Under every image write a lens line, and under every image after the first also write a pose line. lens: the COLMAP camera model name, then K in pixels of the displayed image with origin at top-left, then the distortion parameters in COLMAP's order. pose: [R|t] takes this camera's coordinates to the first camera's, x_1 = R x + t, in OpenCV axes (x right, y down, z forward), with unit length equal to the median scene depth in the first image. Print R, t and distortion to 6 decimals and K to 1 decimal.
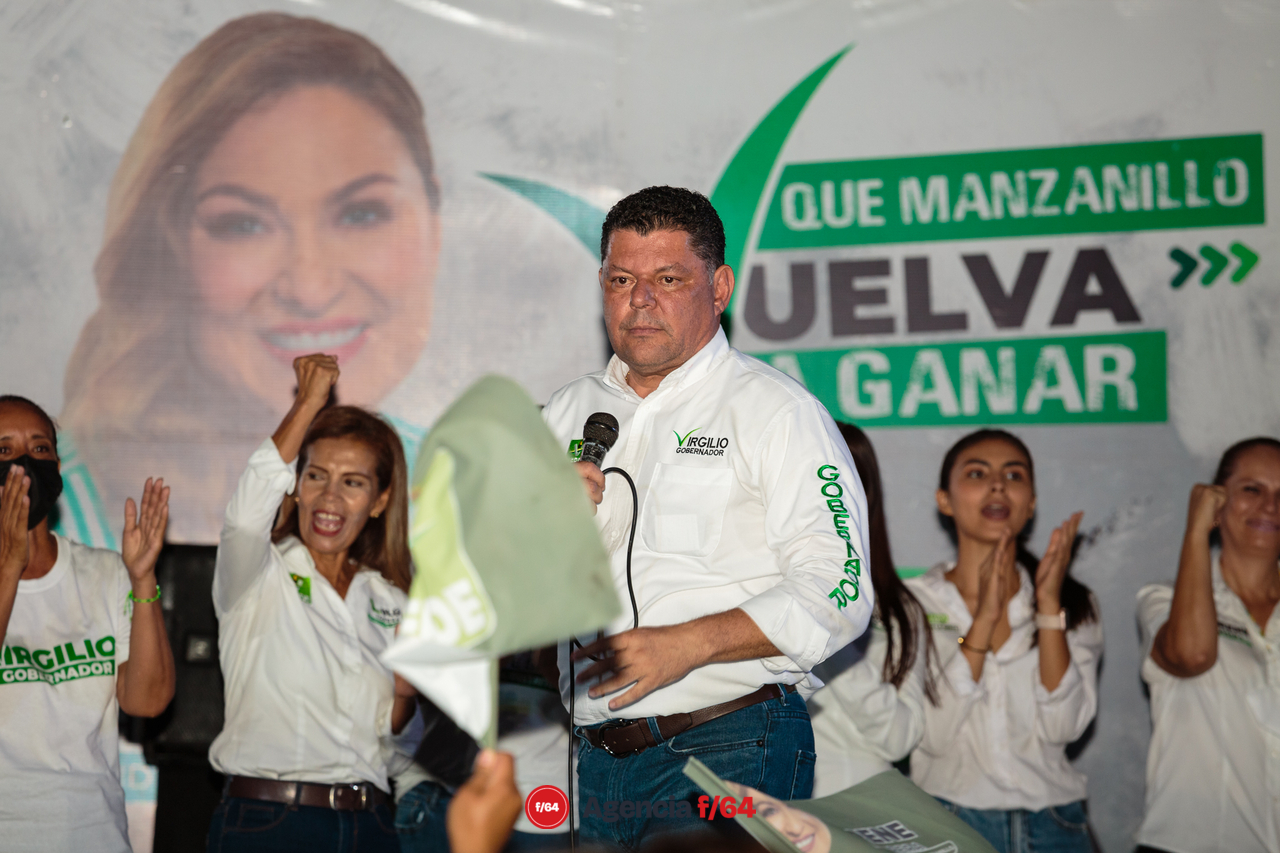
lens RADIAL K [[1278.4, 0, 640.1], [0, 1278.4, 430.8], [0, 0, 1]] dist [0.048118, 0.000000]
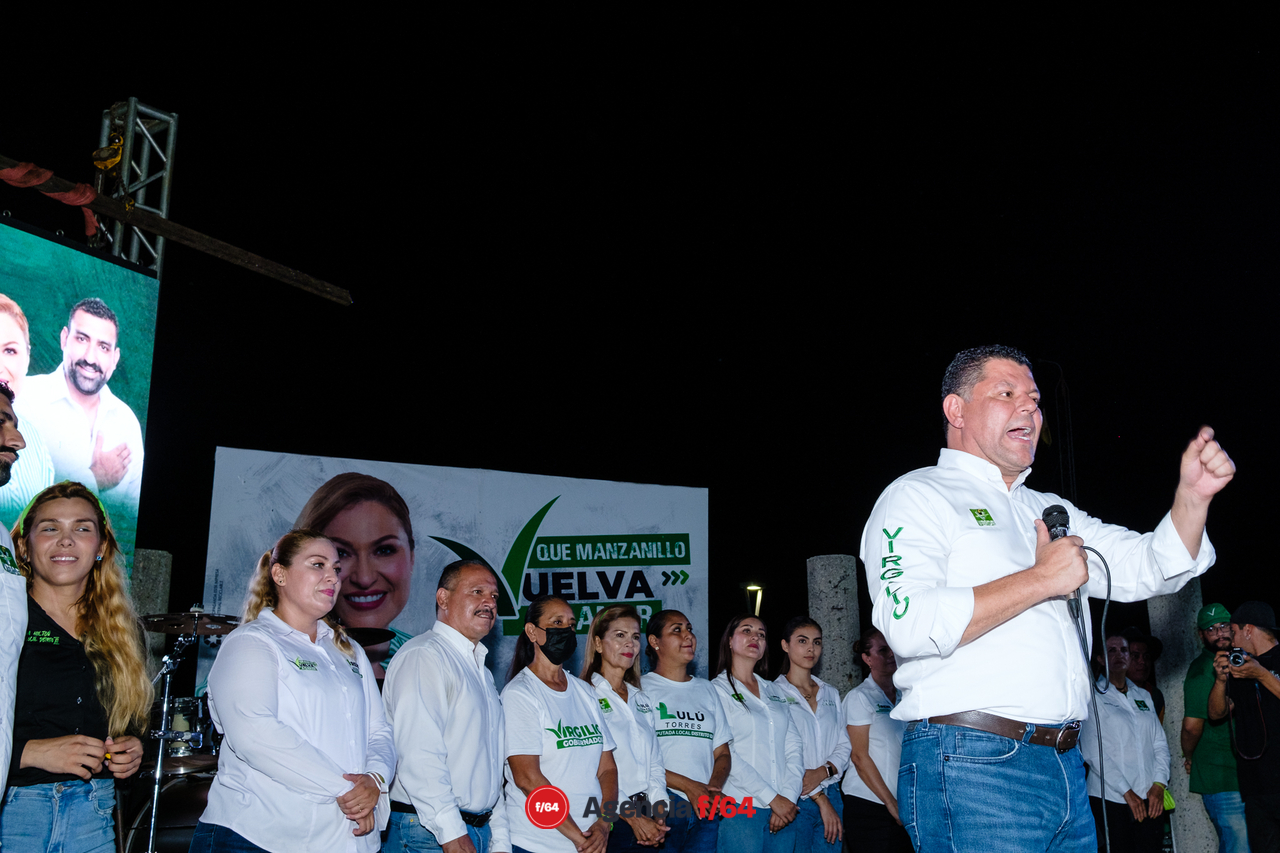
lens RADIAL K [[1278.4, 0, 645.2], [0, 1278.4, 425.2], [0, 0, 1]] dist [0.048118, 0.000000]
pose [[0.900415, 0.075483, 0.428434, -0.873267], [0.012446, 0.979959, -0.198808, 0.105782], [-0.434855, 0.184342, 0.881430, -1.564902]]
